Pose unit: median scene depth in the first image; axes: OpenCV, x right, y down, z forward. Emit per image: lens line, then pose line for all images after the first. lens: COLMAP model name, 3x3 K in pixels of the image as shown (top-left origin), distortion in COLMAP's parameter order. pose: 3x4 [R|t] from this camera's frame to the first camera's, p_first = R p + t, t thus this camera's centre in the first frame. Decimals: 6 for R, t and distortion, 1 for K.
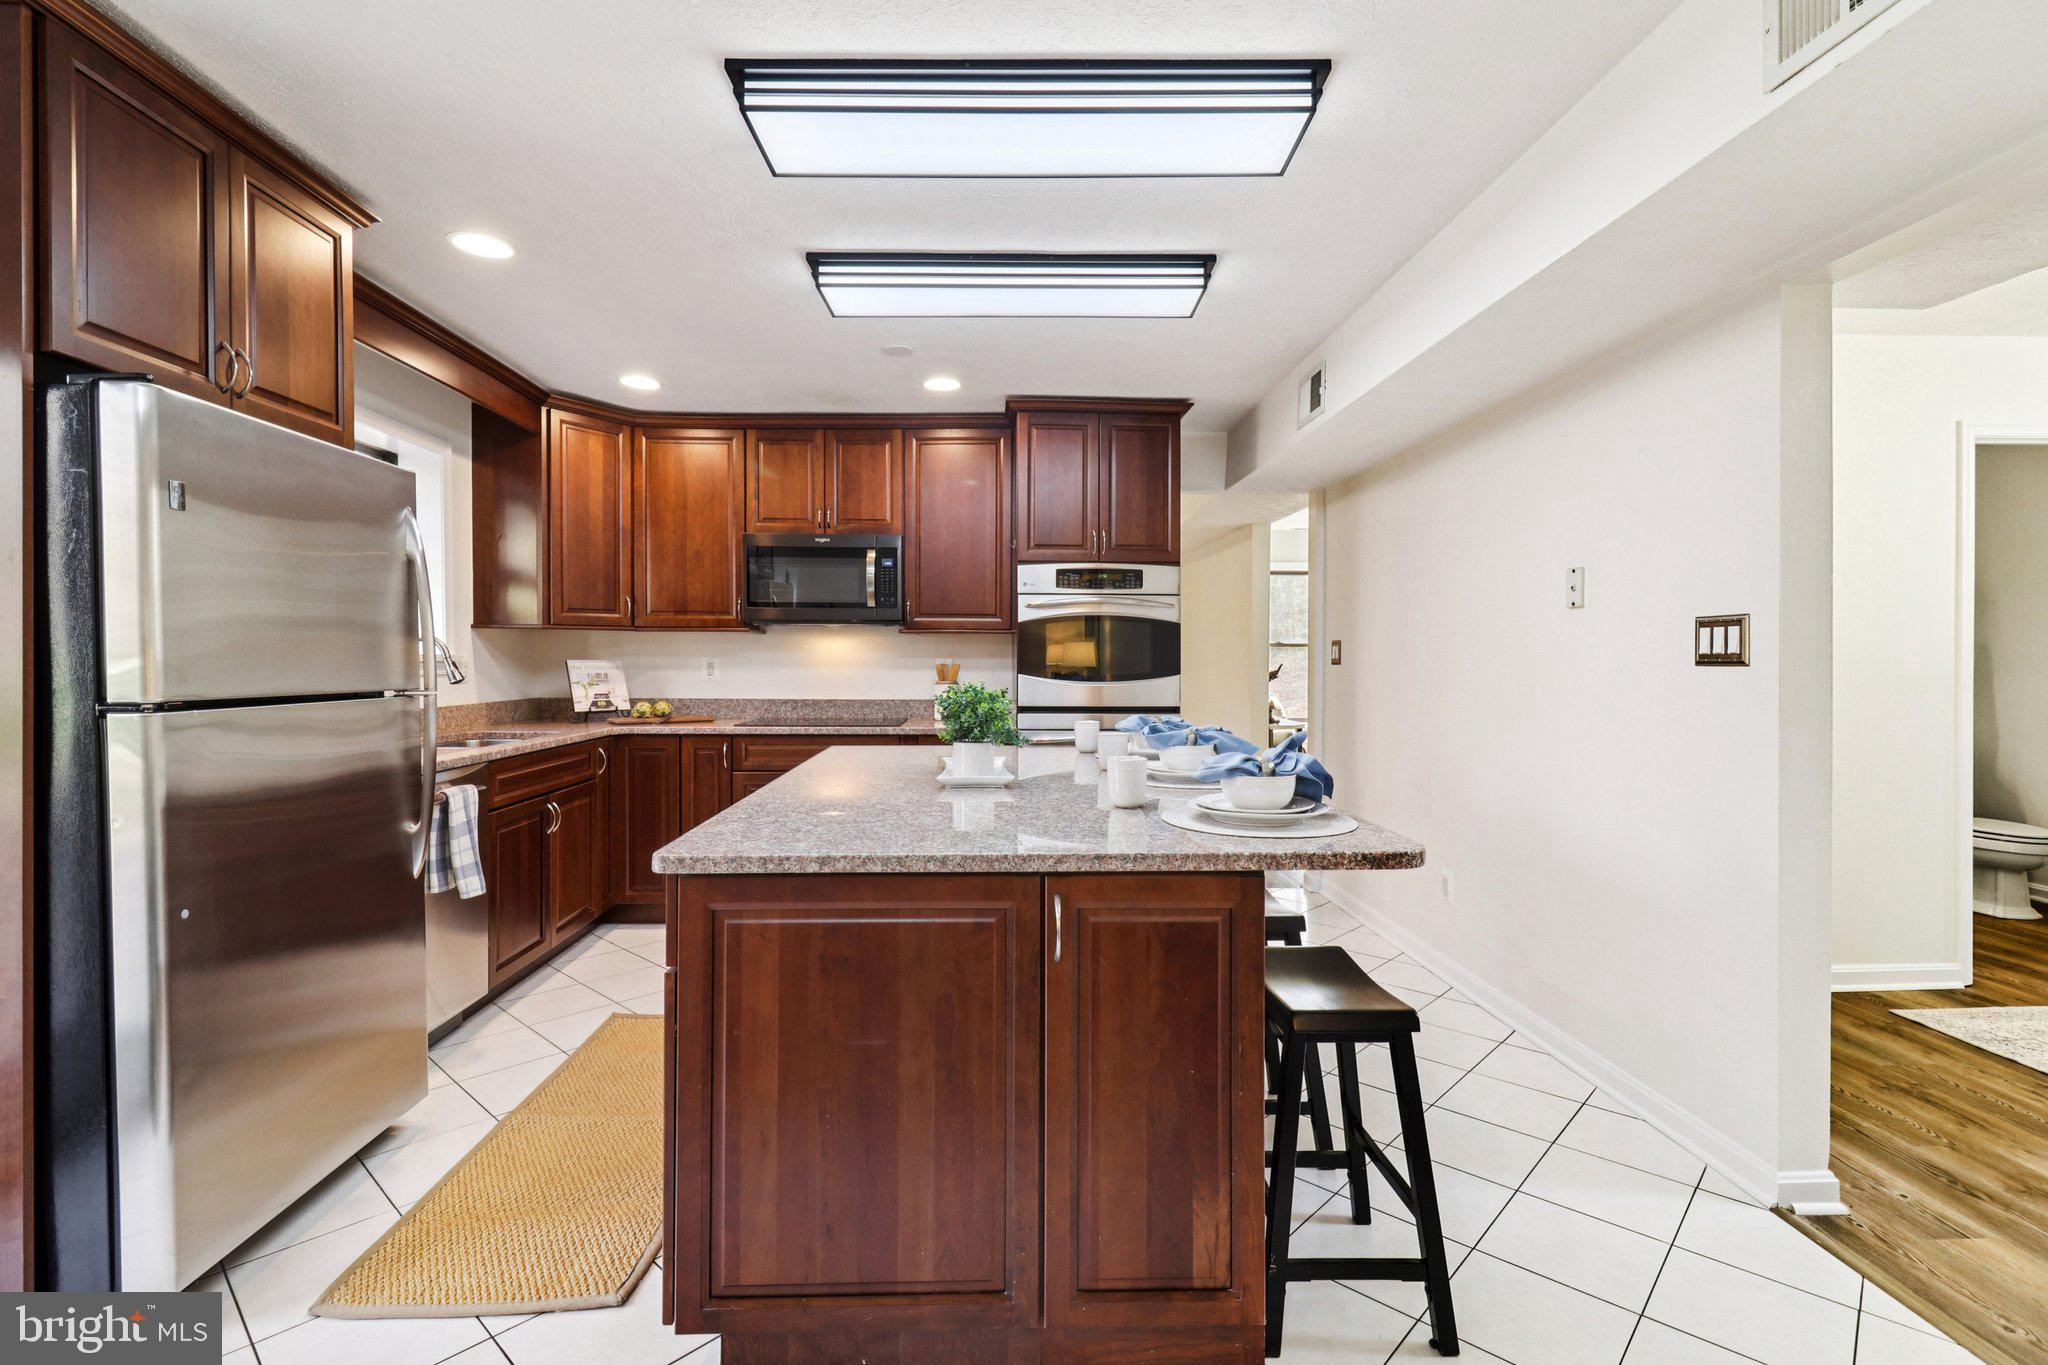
lens RADIAL K [[956.3, 0, 990.5], [0, 956.3, 651.6], [0, 0, 1]] dist [0.019888, -0.011319]
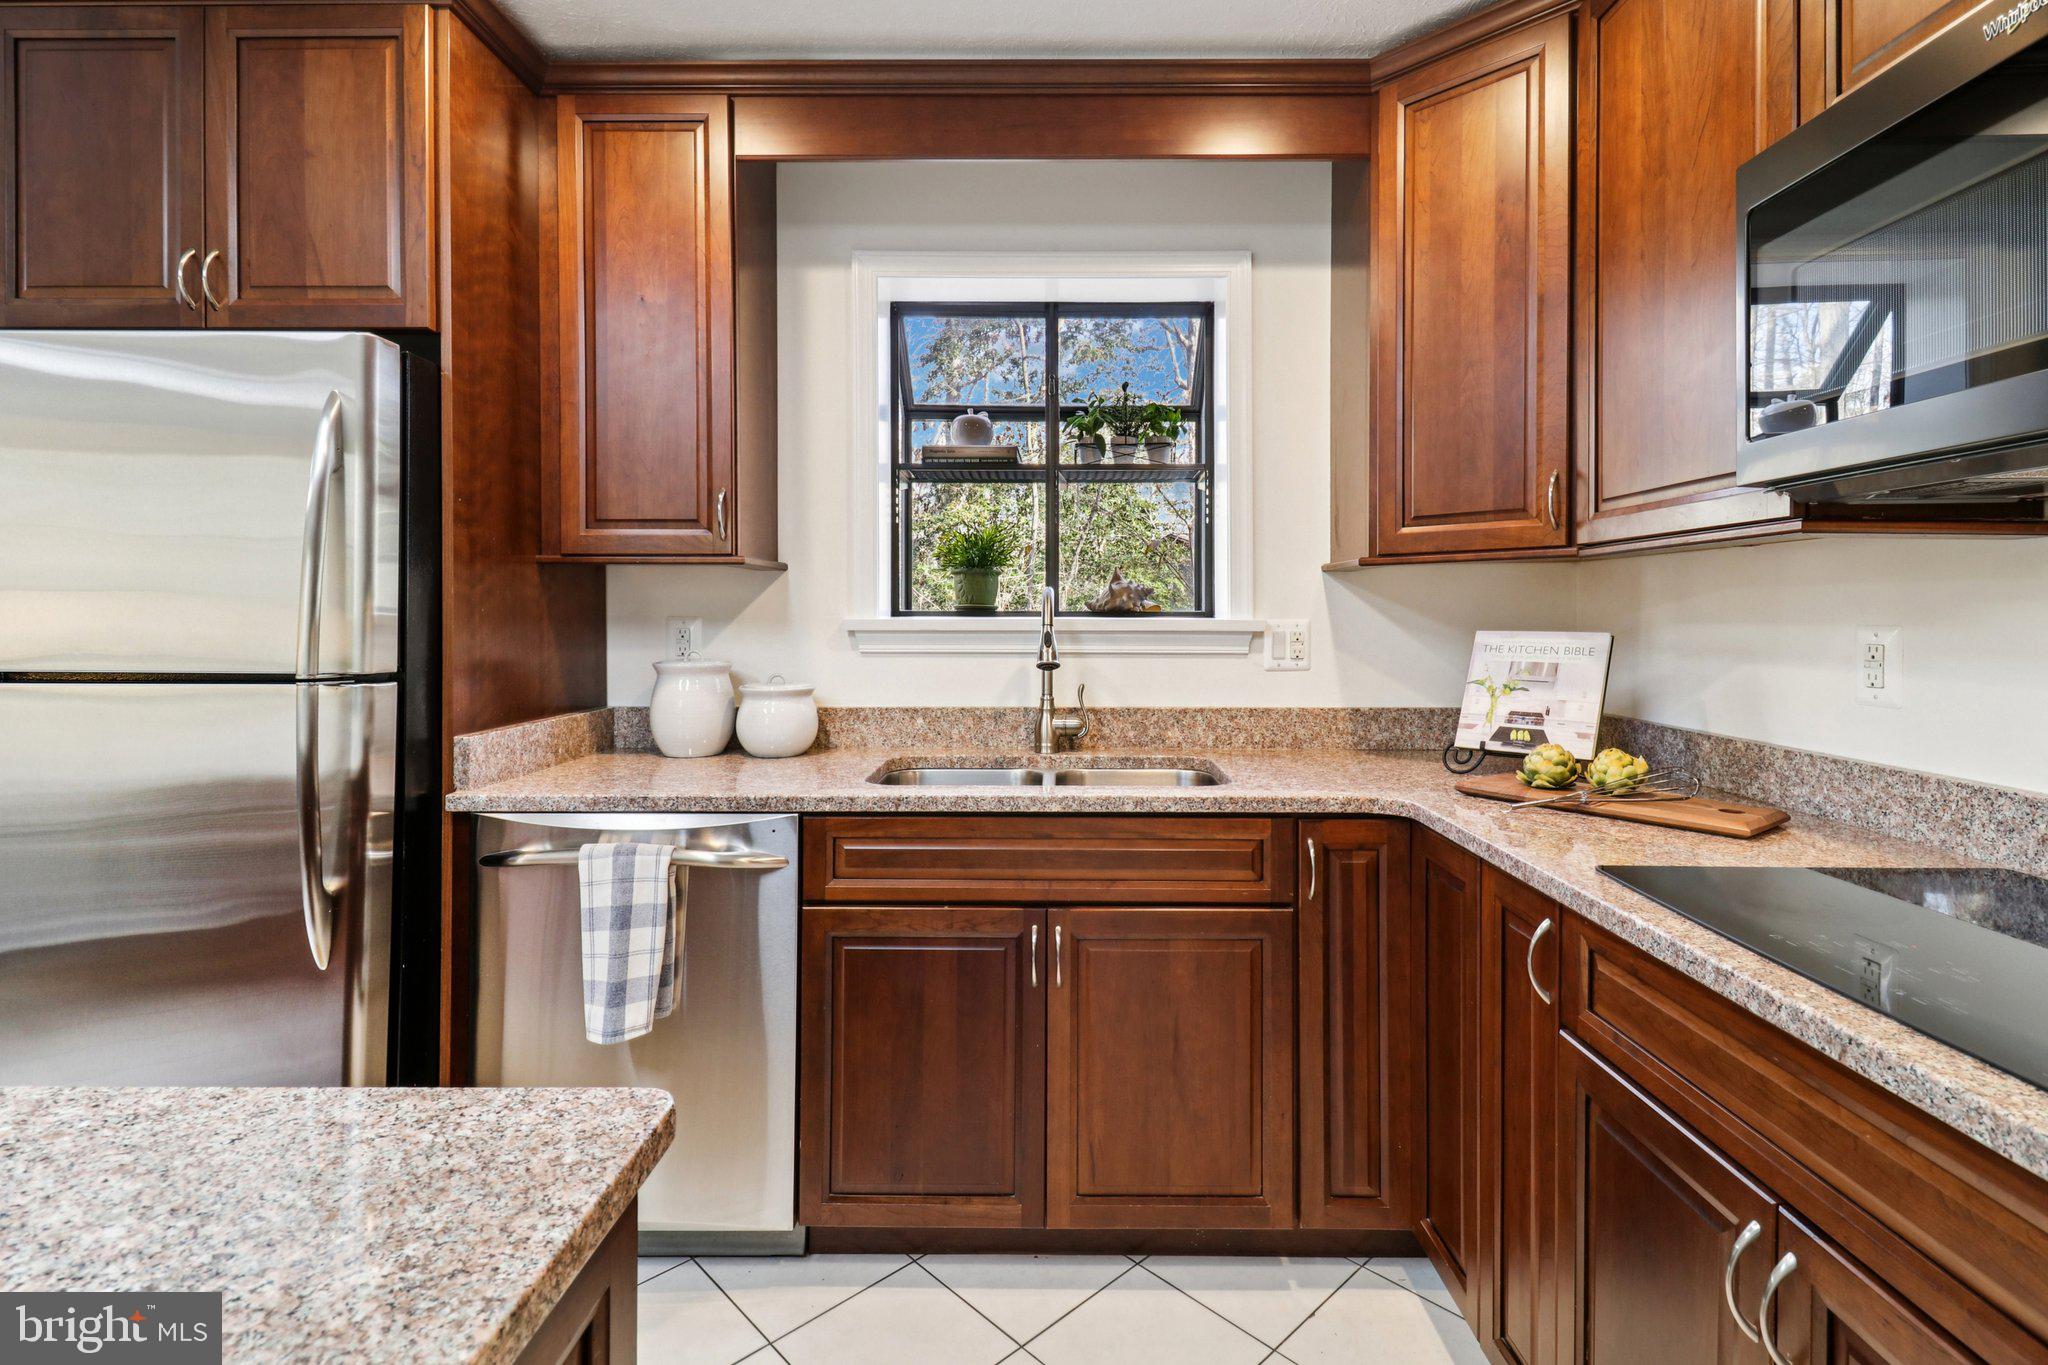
lens RADIAL K [[956.3, 0, 1030.1], [0, 956.3, 641.0], [0, 0, 1]] dist [0.019888, -0.011319]
pose [[-0.016283, 0.020678, -0.999654, 0.016299], [0.004838, 0.999776, 0.020602, 0.003526], [0.999856, -0.004501, -0.016379, 0.838301]]
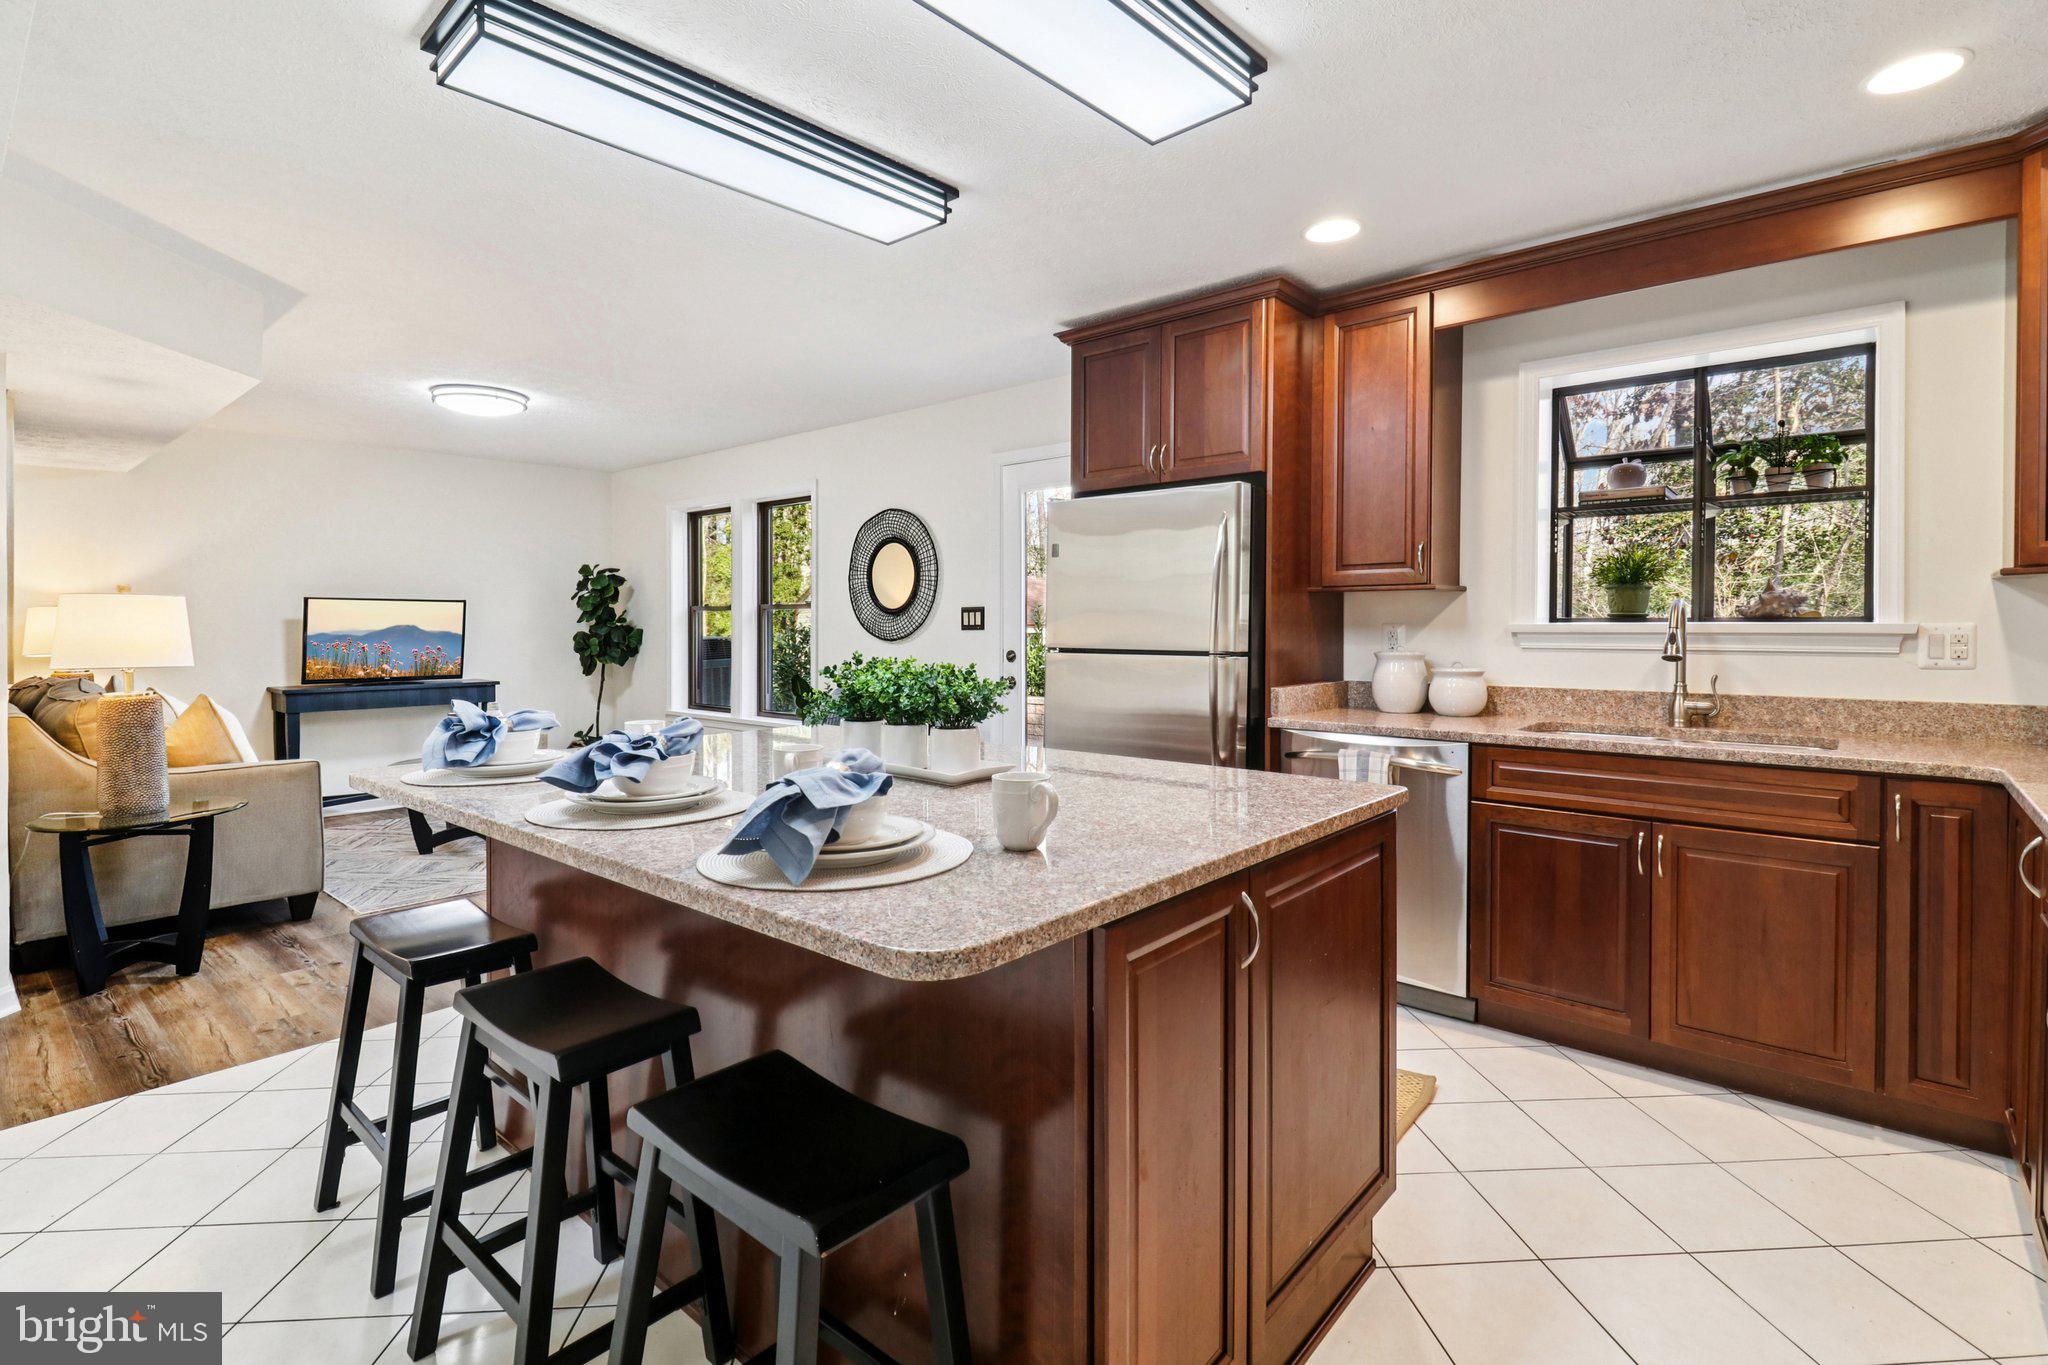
lens RADIAL K [[956.3, 0, 1019.5], [0, 956.3, 640.0], [0, 0, 1]] dist [0.019888, -0.011319]
pose [[-0.655209, 0.007829, -0.755407, 0.318462], [0.003791, 0.999968, 0.007075, 0.007339], [0.755438, 0.001772, -0.655217, 0.933403]]
